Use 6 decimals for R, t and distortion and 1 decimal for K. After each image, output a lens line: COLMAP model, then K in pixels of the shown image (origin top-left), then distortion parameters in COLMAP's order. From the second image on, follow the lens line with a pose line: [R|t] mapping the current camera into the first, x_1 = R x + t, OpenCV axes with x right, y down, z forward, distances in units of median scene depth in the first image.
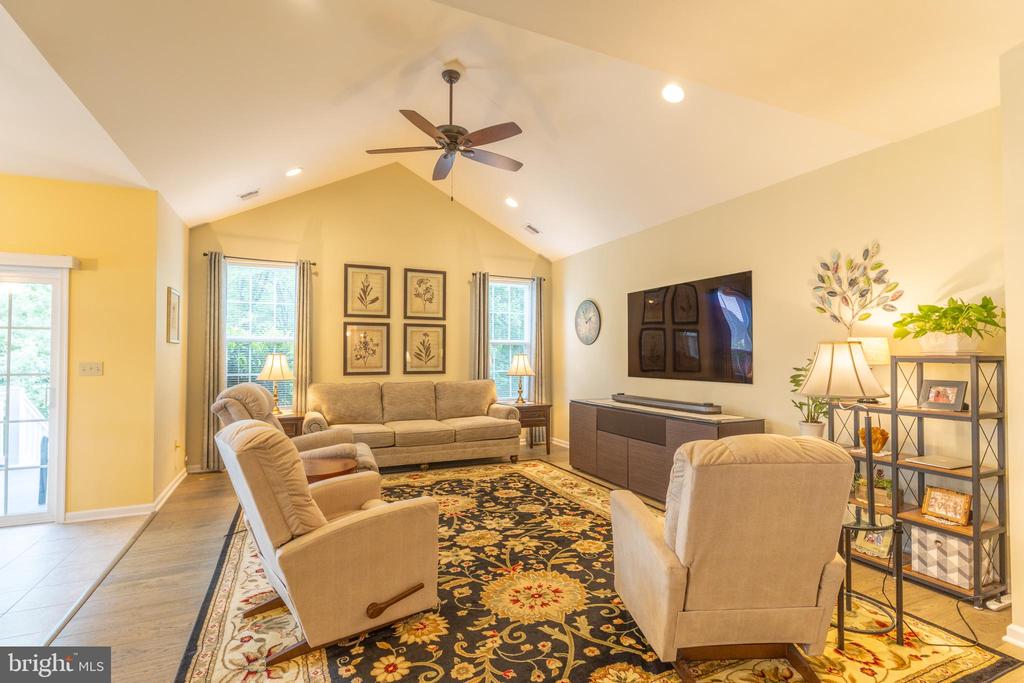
lens RADIAL K [[501.5, 0, 513.0], [0, 501.5, 339.8], [0, 0, 1]] dist [0.000692, -0.000383]
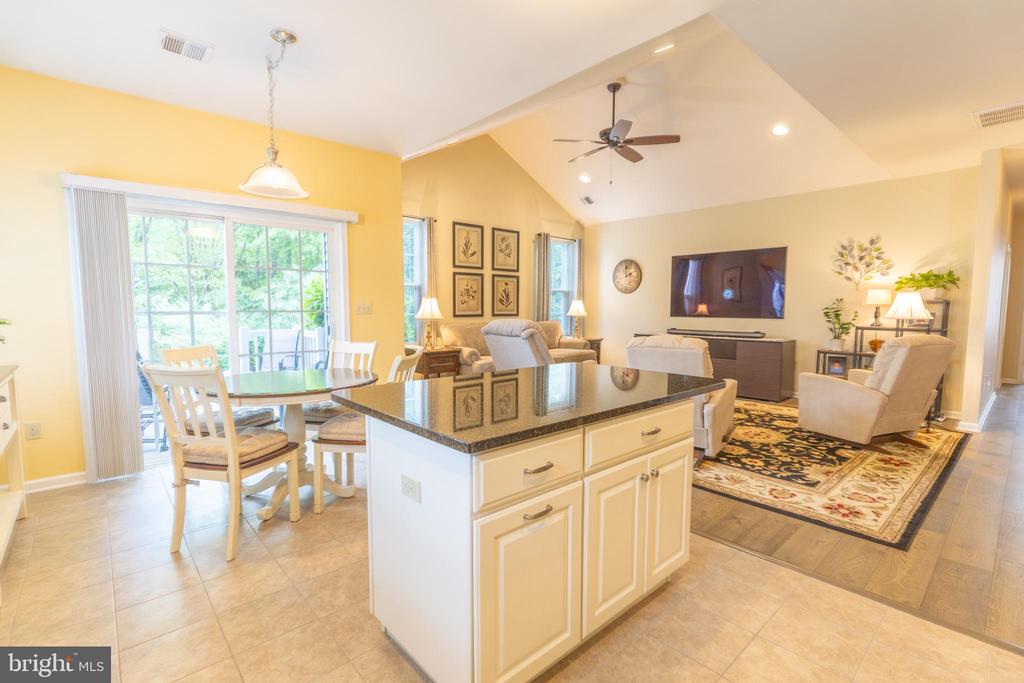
lens RADIAL K [[482.2, 0, 512.0], [0, 482.2, 344.9], [0, 0, 1]] dist [-0.002195, 0.002108]
pose [[0.952447, -0.021802, 0.303923, -0.636732], [-0.012471, 0.993812, 0.110375, 0.009545], [-0.304448, -0.108916, 0.946281, -0.153823]]
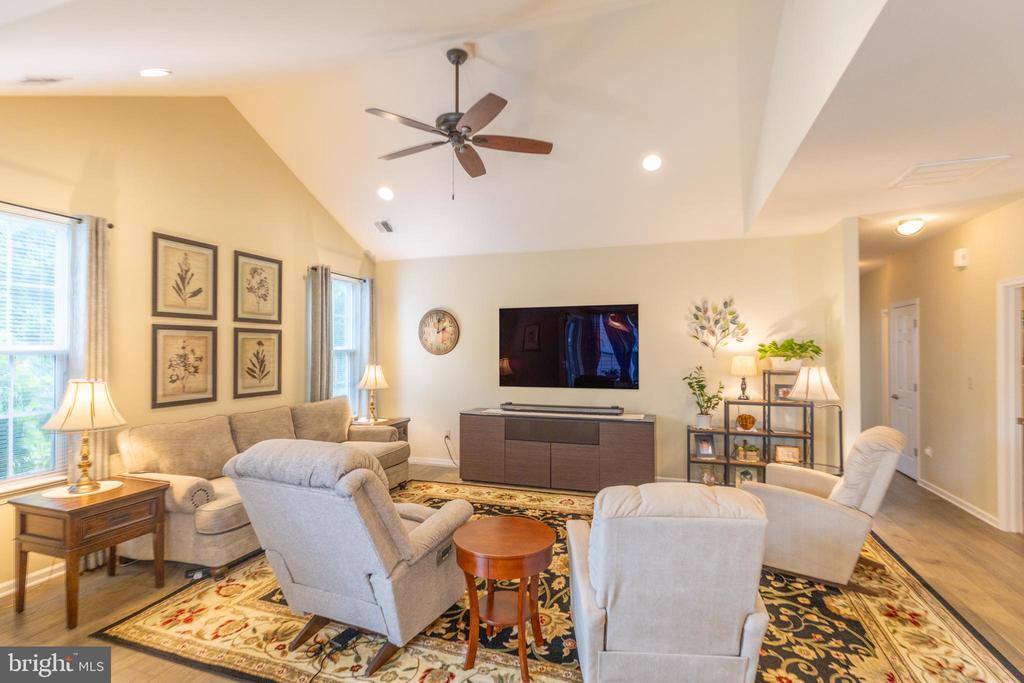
lens RADIAL K [[482.2, 0, 511.6], [0, 482.2, 344.5], [0, 0, 1]] dist [-0.002195, 0.002108]
pose [[0.678332, 0.004360, 0.734743, -0.546917], [-0.022253, 0.999646, 0.014613, -0.033214], [-0.734419, -0.026263, 0.678188, 0.295357]]
